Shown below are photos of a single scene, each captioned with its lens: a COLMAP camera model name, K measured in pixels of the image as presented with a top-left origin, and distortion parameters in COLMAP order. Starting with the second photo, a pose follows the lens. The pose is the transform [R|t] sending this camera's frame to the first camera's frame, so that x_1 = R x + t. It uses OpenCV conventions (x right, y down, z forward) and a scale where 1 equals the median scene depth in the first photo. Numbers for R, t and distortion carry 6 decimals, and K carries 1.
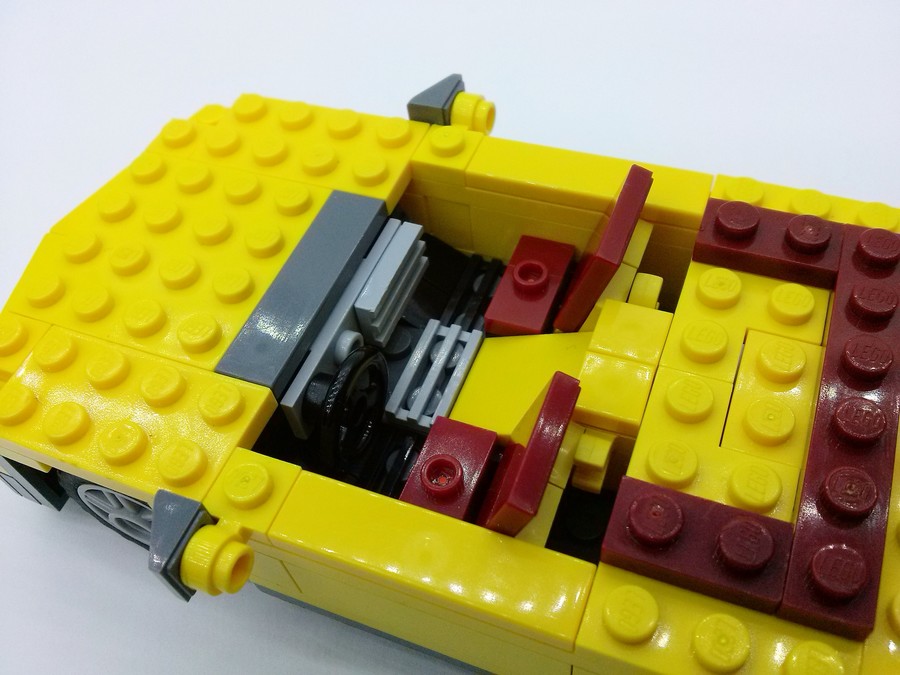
lens RADIAL K [[826.3, 0, 450.0], [0, 826.3, 337.5], [0, 0, 1]] dist [-0.017529, -0.023651]
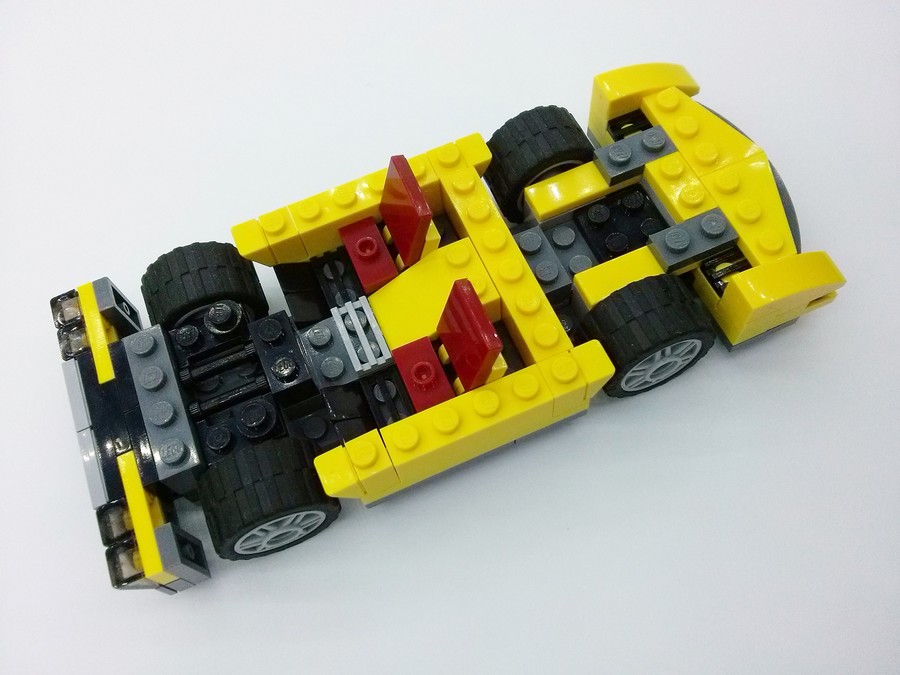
lens RADIAL K [[822.7, 0, 455.2], [0, 822.7, 333.6], [0, 0, 1]] dist [0.010026, -0.107921]
pose [[0.709029, -0.608061, 0.357127, -0.487513], [0.558718, 0.793388, 0.241598, -0.255679], [-0.430246, 0.028233, 0.902270, -0.517489]]
